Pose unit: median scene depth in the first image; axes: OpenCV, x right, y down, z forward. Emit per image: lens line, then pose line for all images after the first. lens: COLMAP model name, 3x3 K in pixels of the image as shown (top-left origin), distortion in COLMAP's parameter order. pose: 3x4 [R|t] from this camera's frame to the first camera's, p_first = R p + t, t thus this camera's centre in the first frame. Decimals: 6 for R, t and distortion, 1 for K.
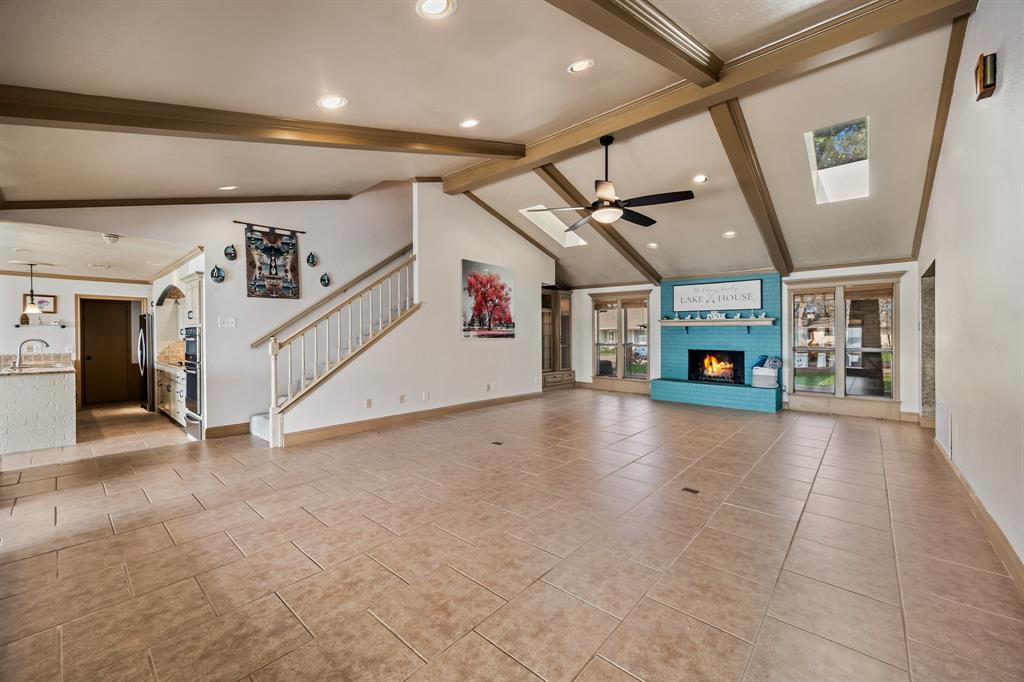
lens RADIAL K [[398.7, 0, 511.9], [0, 398.7, 339.5], [0, 0, 1]] dist [0.002917, 0.000169]
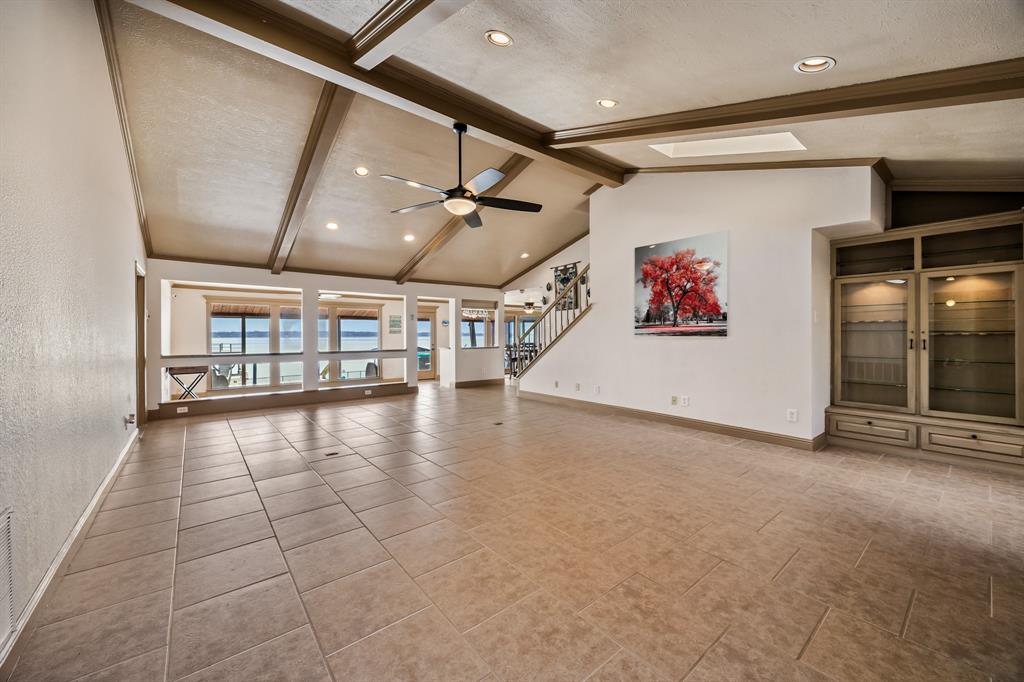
lens RADIAL K [[395.1, 0, 512.0], [0, 395.1, 341.0], [0, 0, 1]] dist [0.001933, -0.000119]
pose [[-0.161168, 0.009309, -0.986883, 0.768203], [-0.012473, 0.999856, 0.011469, 0.000616], [0.986848, 0.014158, -0.161028, 0.838939]]
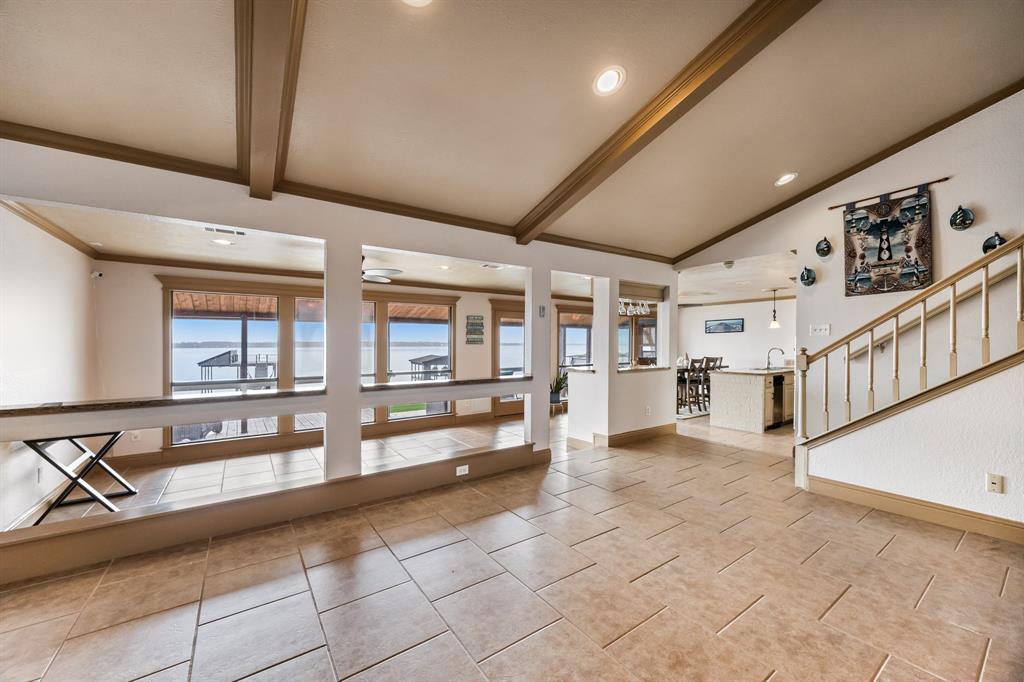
lens RADIAL K [[390.5, 0, 518.1], [0, 390.5, 347.2], [0, 0, 1]] dist [-0.000163, -0.000020]
pose [[-0.225163, 0.003360, -0.974315, 0.183189], [-0.009954, 0.999934, 0.005749, -0.003650], [0.974270, 0.010992, -0.225115, 0.417564]]
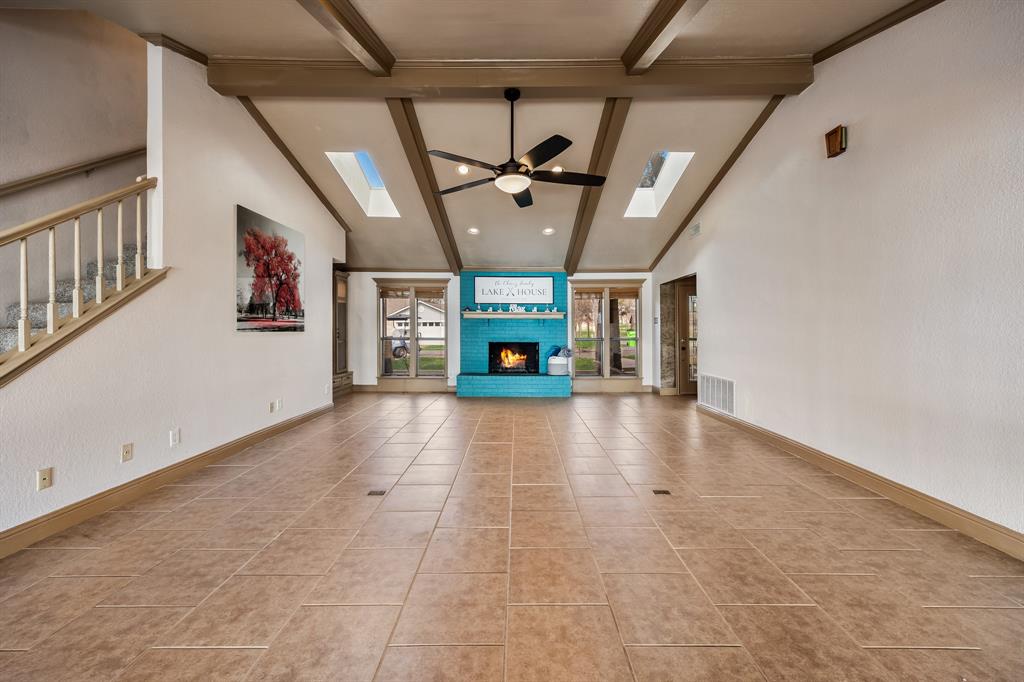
lens RADIAL K [[409.8, 0, 516.3], [0, 409.8, 324.8], [0, 0, 1]] dist [0.005502, 0.000124]
pose [[0.751835, 0.003523, 0.659342, -0.209574], [0.009006, 0.999838, -0.015612, -0.001450], [-0.659290, 0.017676, 0.751681, 0.230642]]
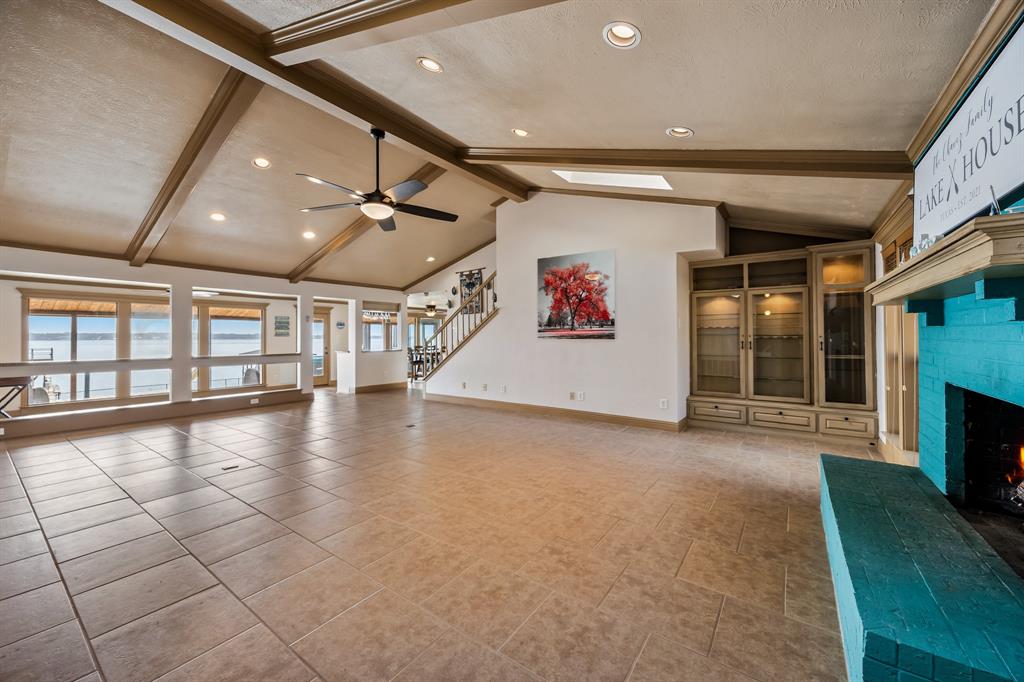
lens RADIAL K [[398.7, 0, 511.9], [0, 398.7, 339.5], [0, 0, 1]] dist [0.002917, 0.000169]
pose [[0.101987, -0.001002, -0.994785, 0.818162], [-0.011352, 0.999933, -0.002171, 0.000372], [0.994721, 0.011514, 0.101969, 0.804951]]
